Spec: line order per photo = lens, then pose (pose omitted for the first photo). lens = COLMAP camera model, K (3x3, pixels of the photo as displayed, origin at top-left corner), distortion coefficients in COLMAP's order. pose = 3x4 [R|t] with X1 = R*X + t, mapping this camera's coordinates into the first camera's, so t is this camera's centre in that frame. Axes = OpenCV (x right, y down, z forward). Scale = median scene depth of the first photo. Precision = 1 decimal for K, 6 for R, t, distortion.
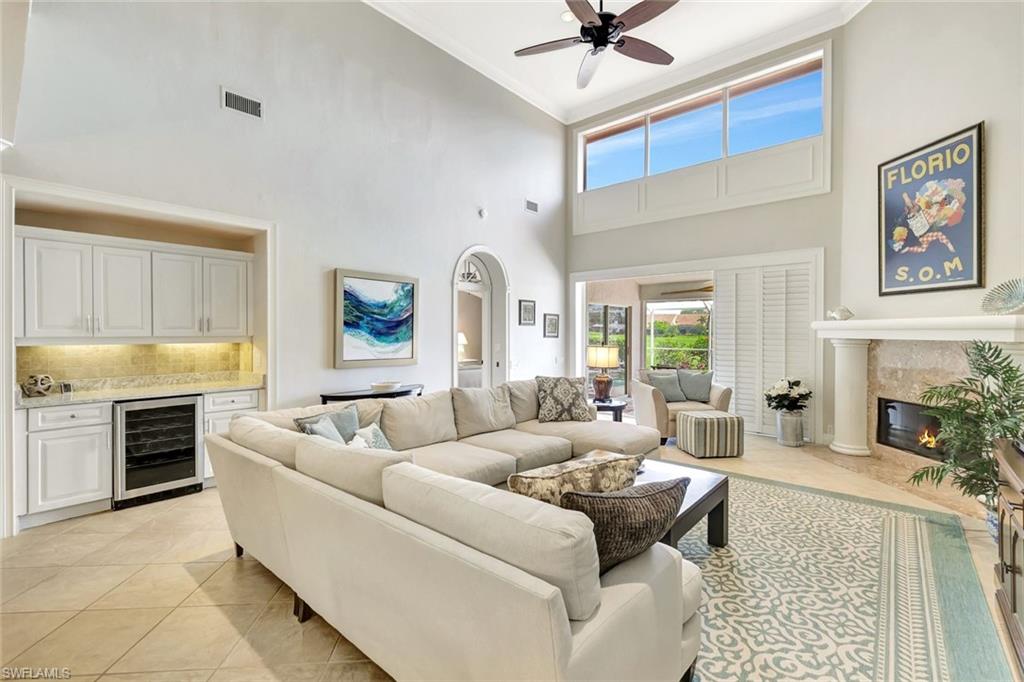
lens RADIAL K [[447.3, 0, 512.0], [0, 447.3, 341.0], [0, 0, 1]] dist [-0.000522, -0.000477]
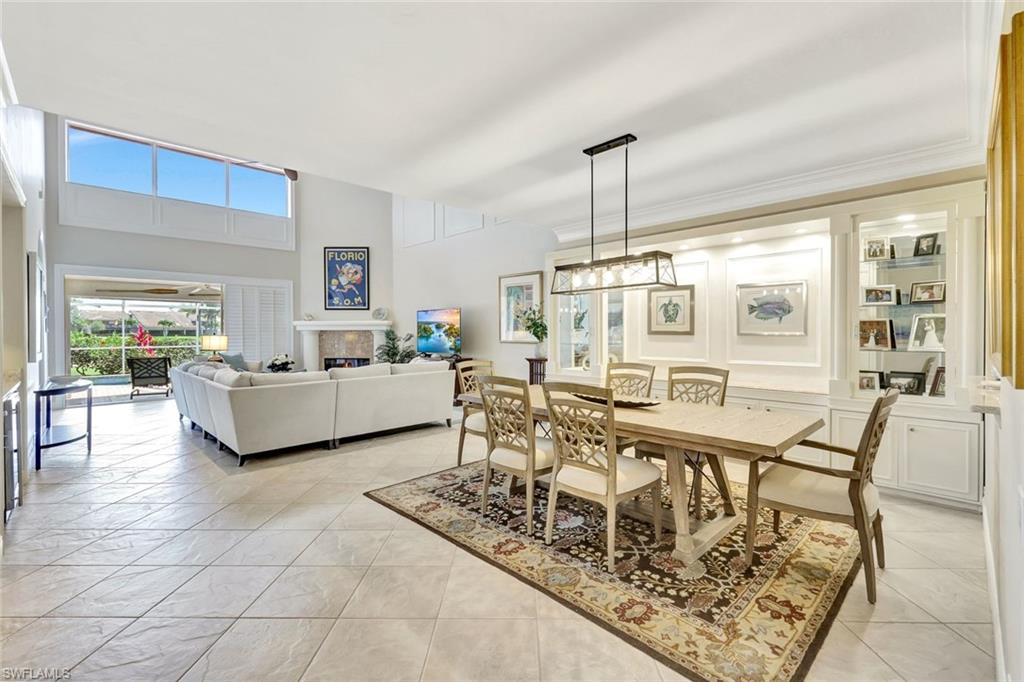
lens RADIAL K [[455.7, 0, 512.0], [0, 455.7, 341.0], [0, 0, 1]] dist [-0.001819, -0.000253]
pose [[0.094574, -0.016693, 0.995378, -1.297844], [0.020154, 0.999687, 0.014850, 0.033891], [-0.995314, 0.018657, 0.094881, -0.074272]]
